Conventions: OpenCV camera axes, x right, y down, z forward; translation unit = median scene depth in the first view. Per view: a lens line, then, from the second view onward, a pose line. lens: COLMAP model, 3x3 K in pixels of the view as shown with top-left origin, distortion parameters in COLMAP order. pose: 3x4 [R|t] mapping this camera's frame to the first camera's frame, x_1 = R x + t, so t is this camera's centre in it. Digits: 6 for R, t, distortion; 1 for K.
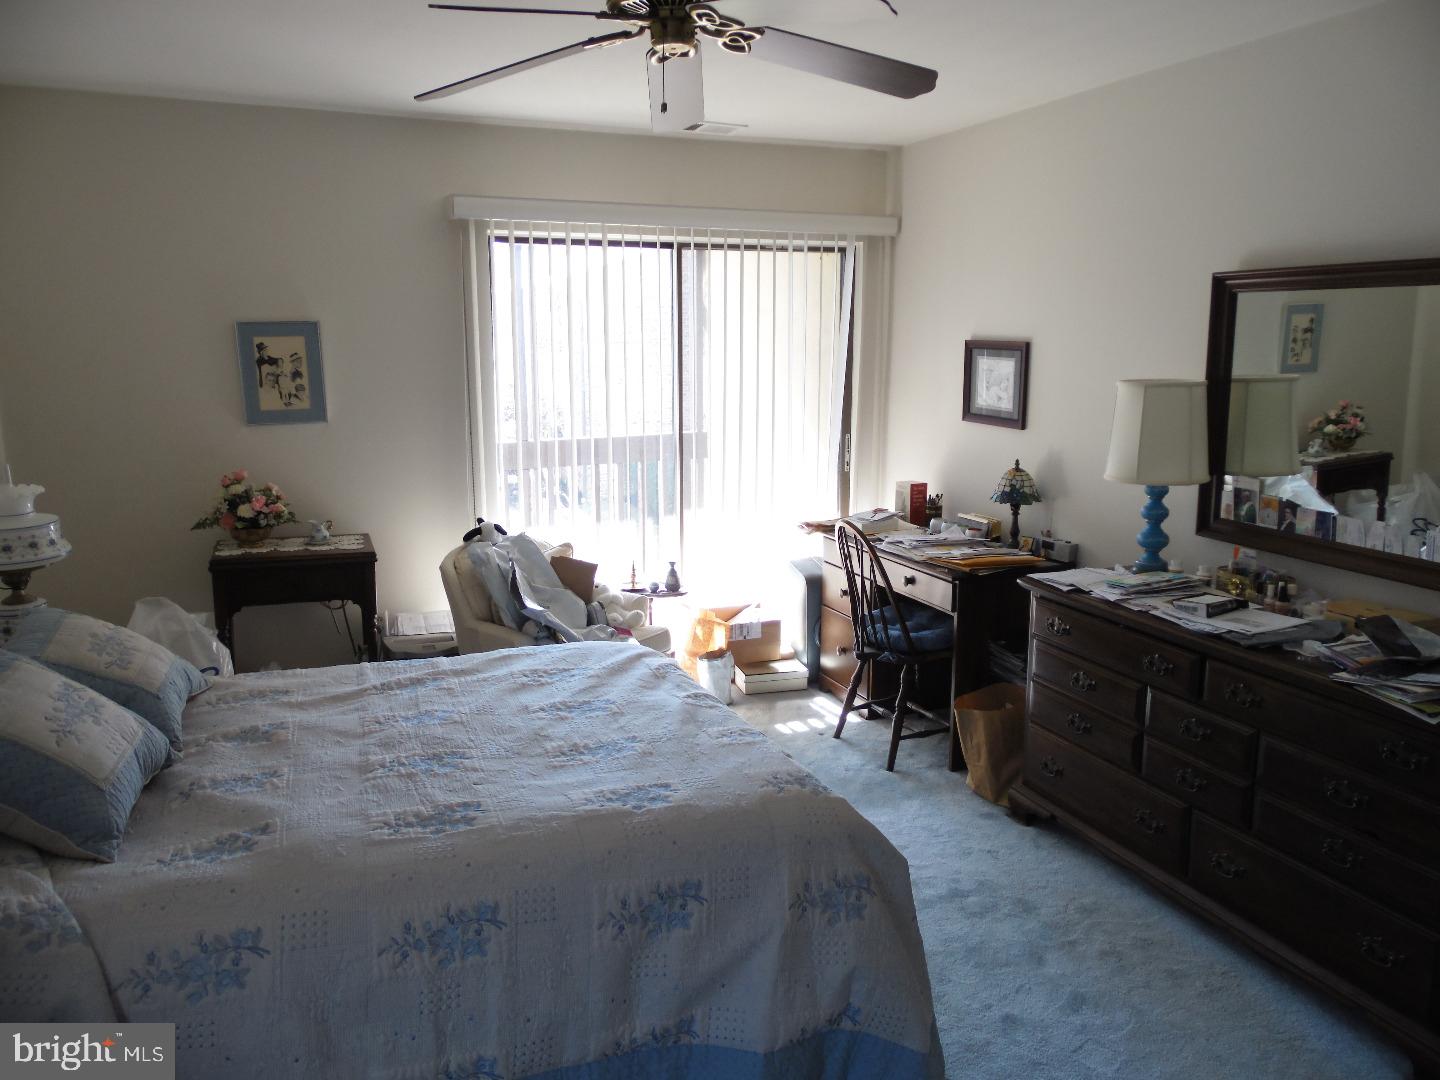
lens RADIAL K [[1070.2, 0, 736.4], [0, 1070.2, 532.2], [0, 0, 1]] dist [-0.006761, 0.006062]
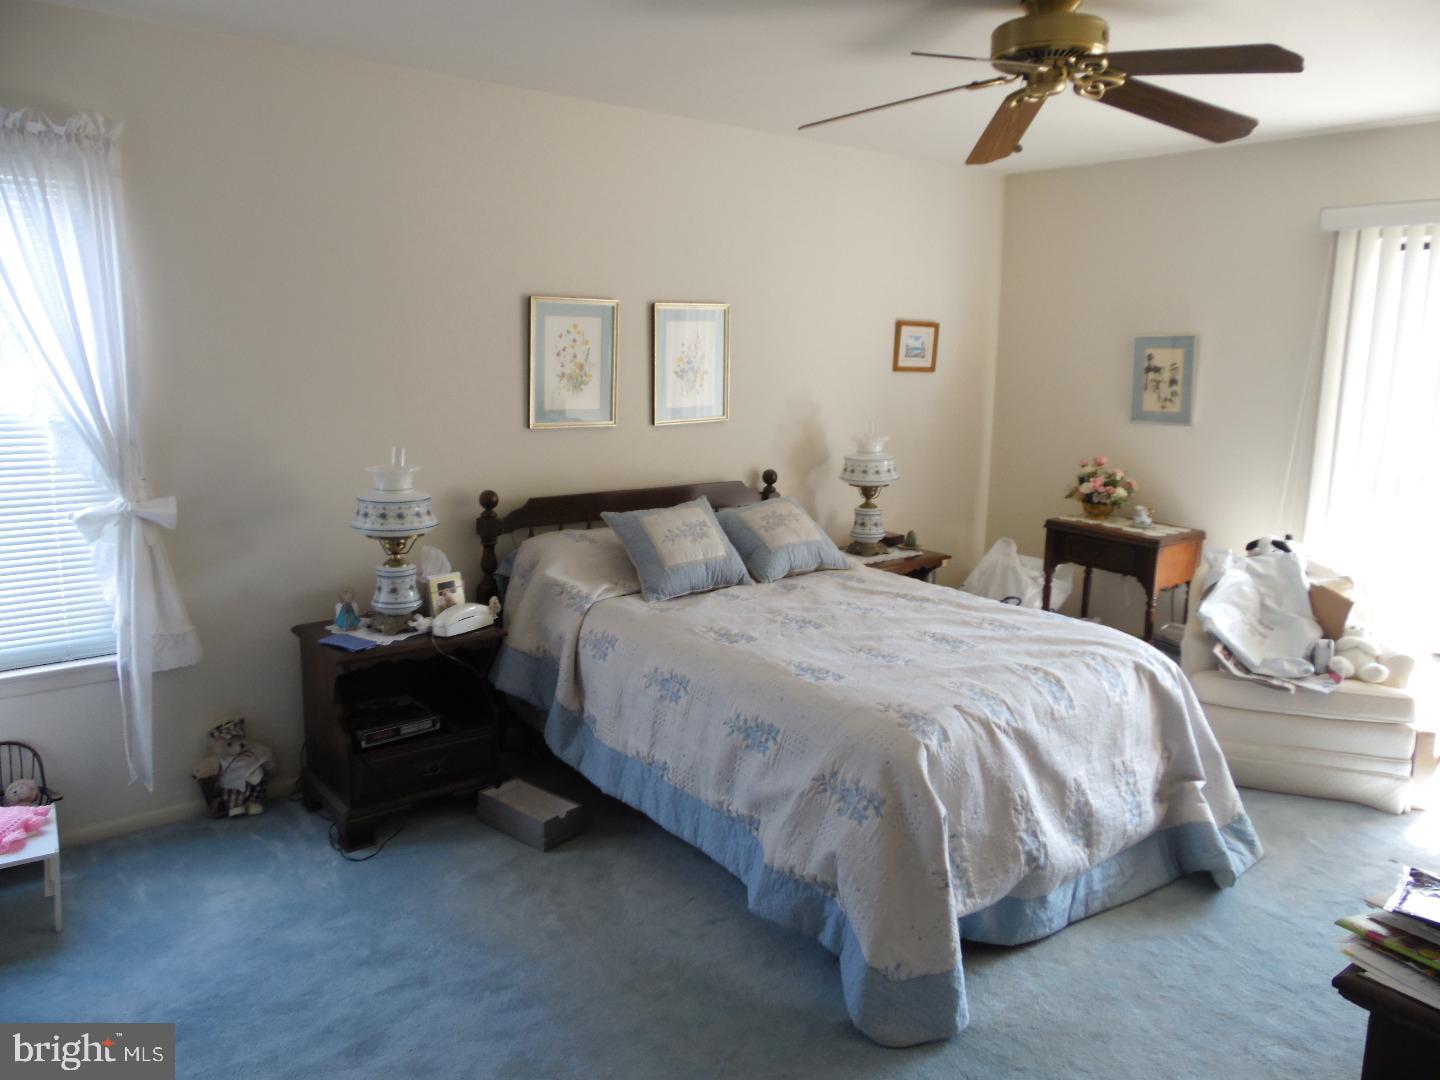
lens RADIAL K [[1070.2, 0, 736.4], [0, 1070.2, 532.2], [0, 0, 1]] dist [-0.006761, 0.006062]
pose [[0.309207, 0.173672, -0.935002, 0.775582], [-0.193962, 0.974034, 0.116778, -0.047668], [0.931005, 0.145247, 0.334864, 0.288999]]
